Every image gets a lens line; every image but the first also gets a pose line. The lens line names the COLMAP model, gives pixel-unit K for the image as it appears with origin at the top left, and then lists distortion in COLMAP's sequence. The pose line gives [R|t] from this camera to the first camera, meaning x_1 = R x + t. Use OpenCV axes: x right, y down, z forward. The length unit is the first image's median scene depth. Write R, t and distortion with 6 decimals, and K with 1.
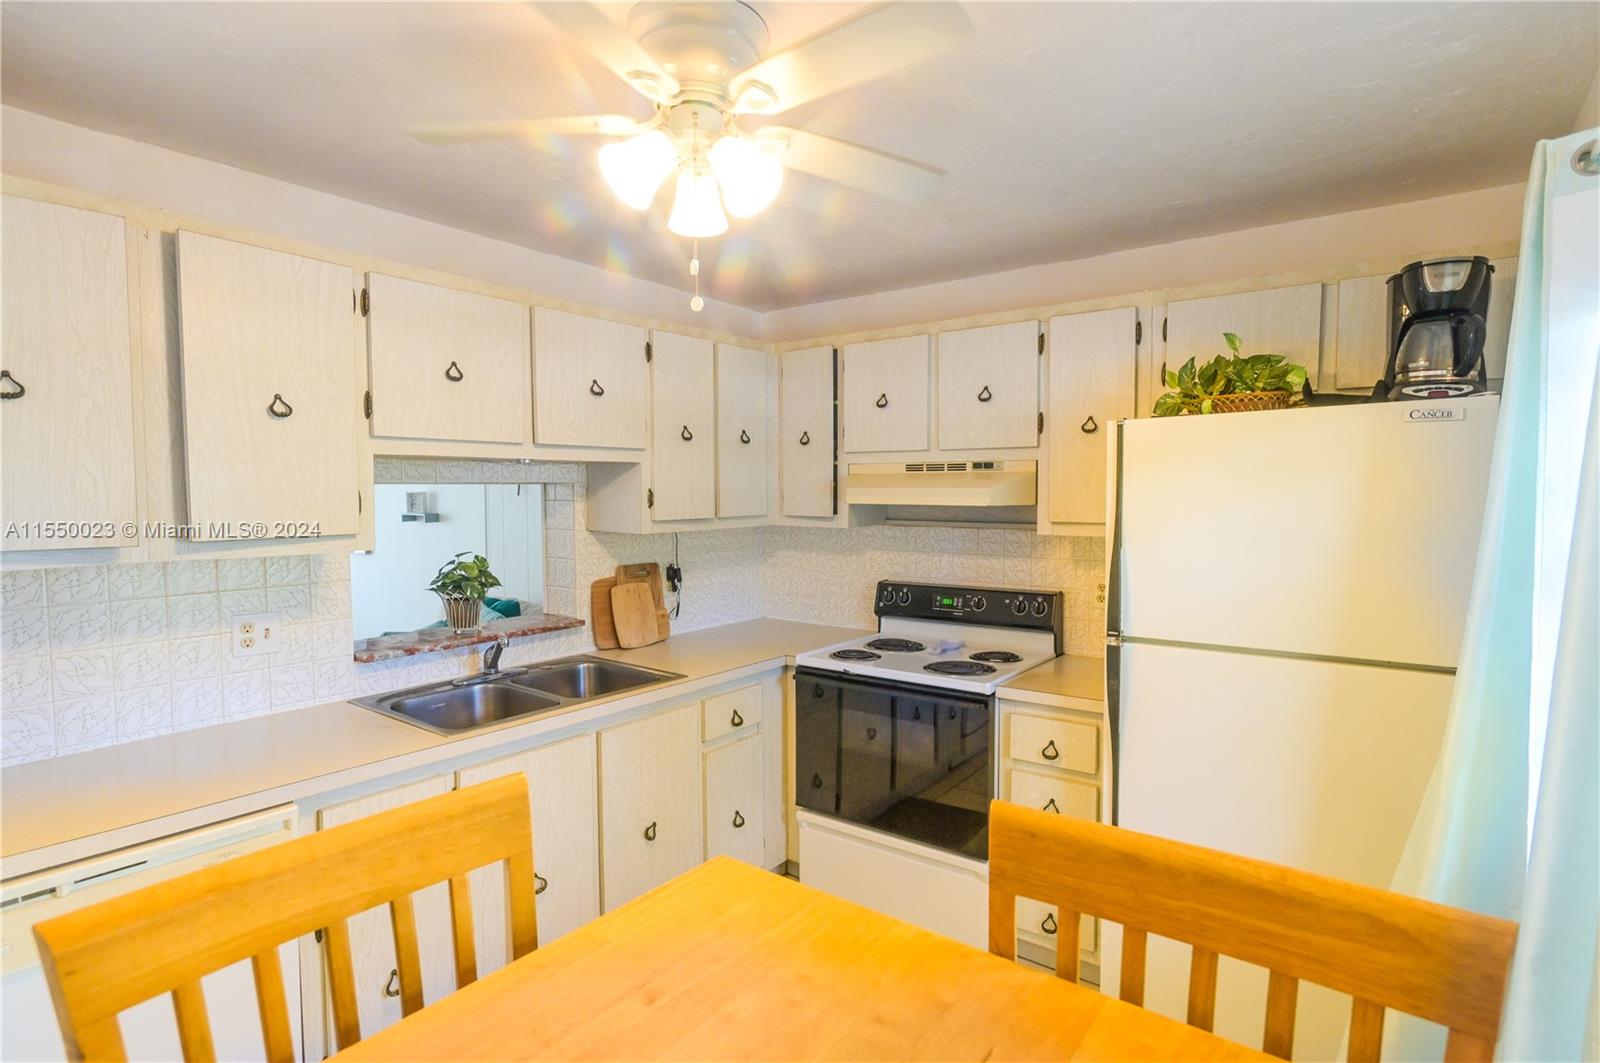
lens RADIAL K [[843.0, 0, 814.3], [0, 843.0, 539.1], [0, 0, 1]] dist [-0.009494, 0.002660]
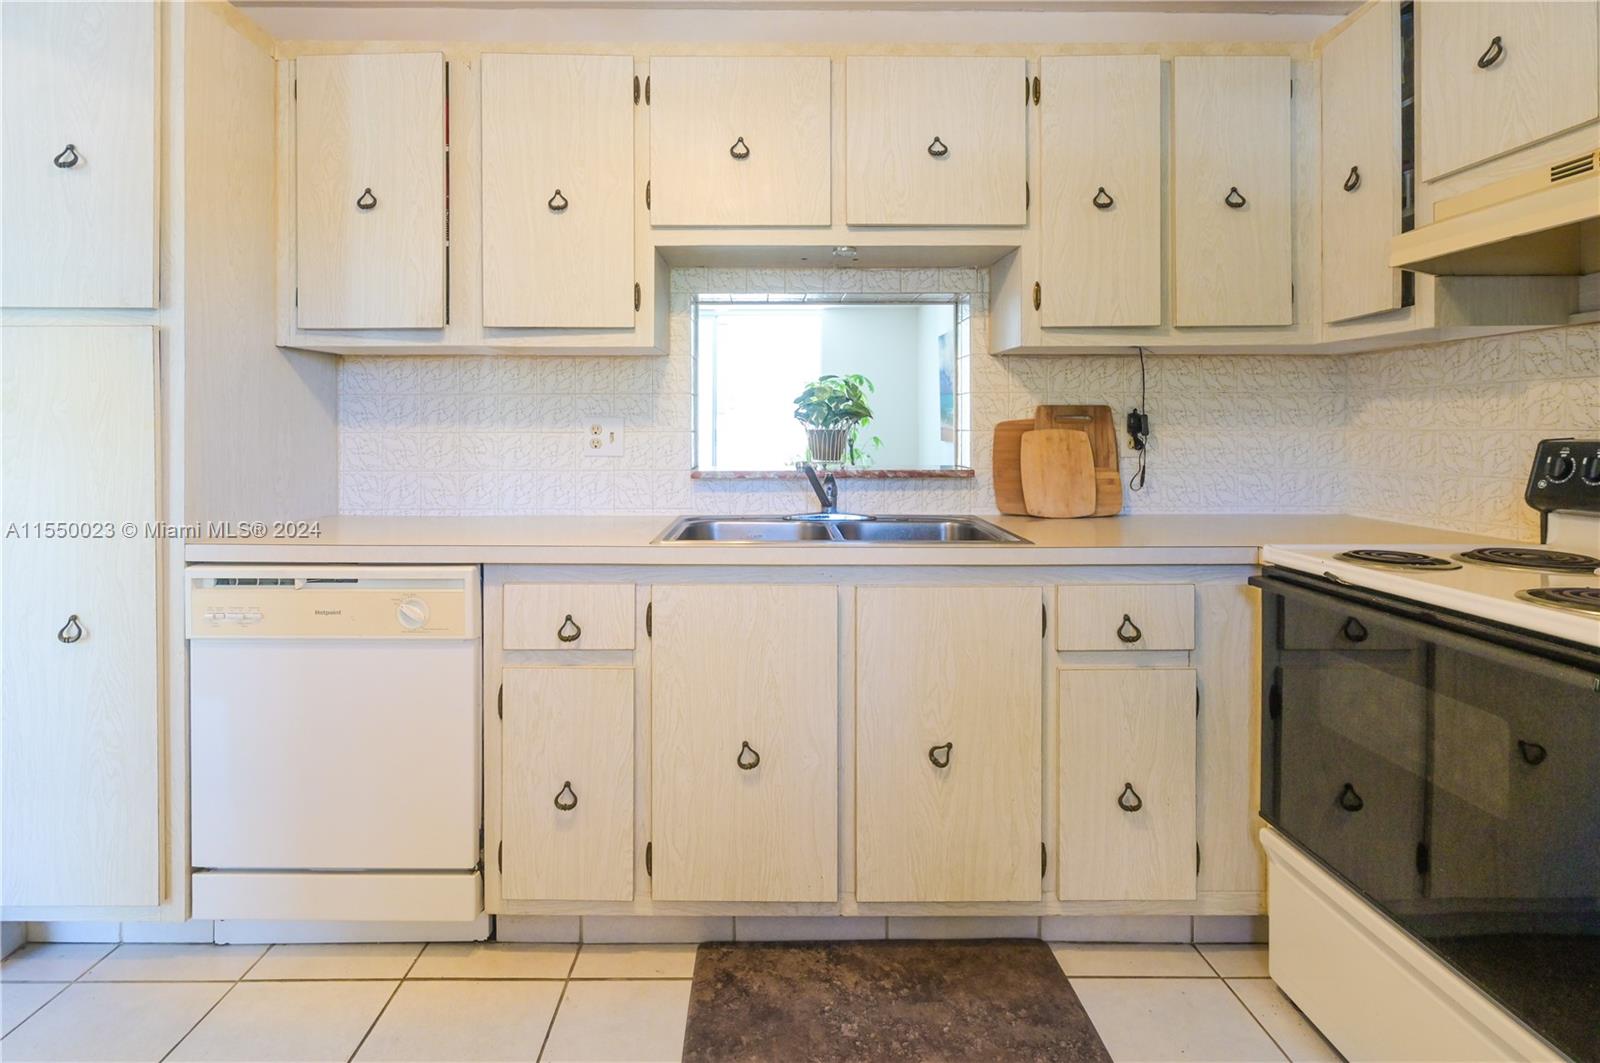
lens RADIAL K [[843.0, 0, 760.3], [0, 843.0, 435.9], [0, 0, 1]] dist [-0.009494, 0.002660]
pose [[0.587285, 0.004906, -0.809365, 0.235179], [-0.051840, 0.998156, -0.031565, 0.100687], [0.807718, 0.060495, 0.586457, 0.396989]]
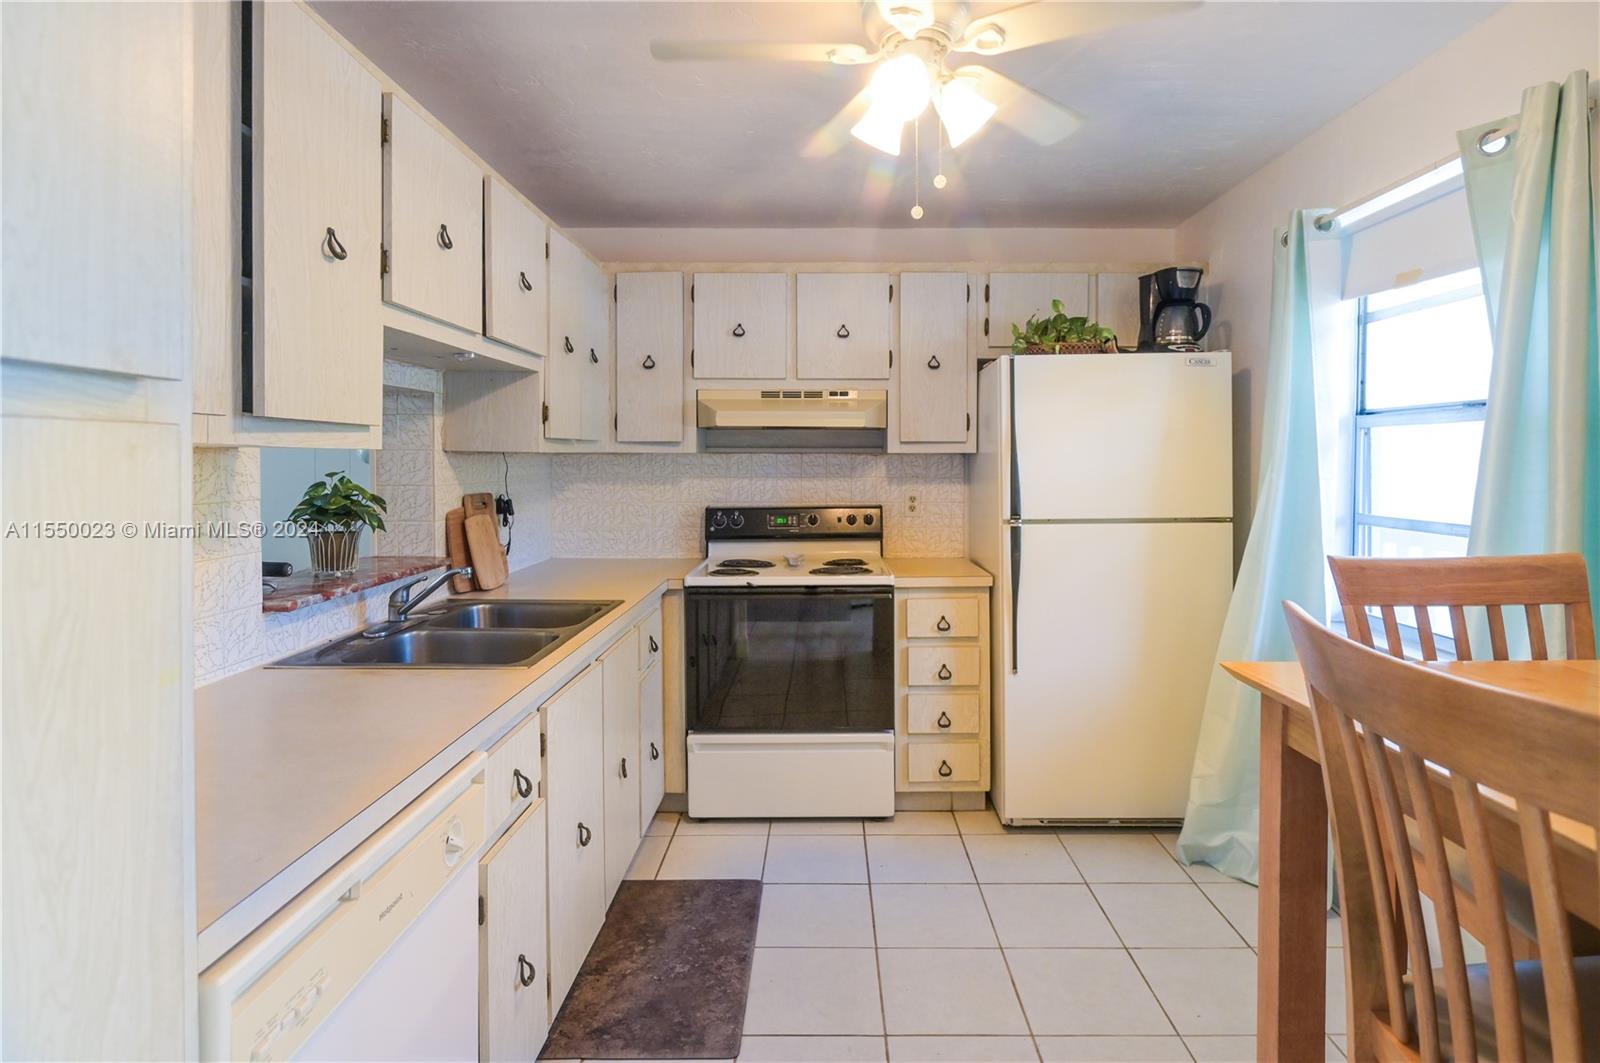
lens RADIAL K [[843.0, 0, 849.2], [0, 843.0, 476.2], [0, 0, 1]] dist [-0.009494, 0.002660]
pose [[0.787501, -0.013018, 0.616175, -0.481655], [0.038302, 0.998878, -0.027849, 0.054809], [-0.615122, 0.045532, 0.787116, 0.095738]]
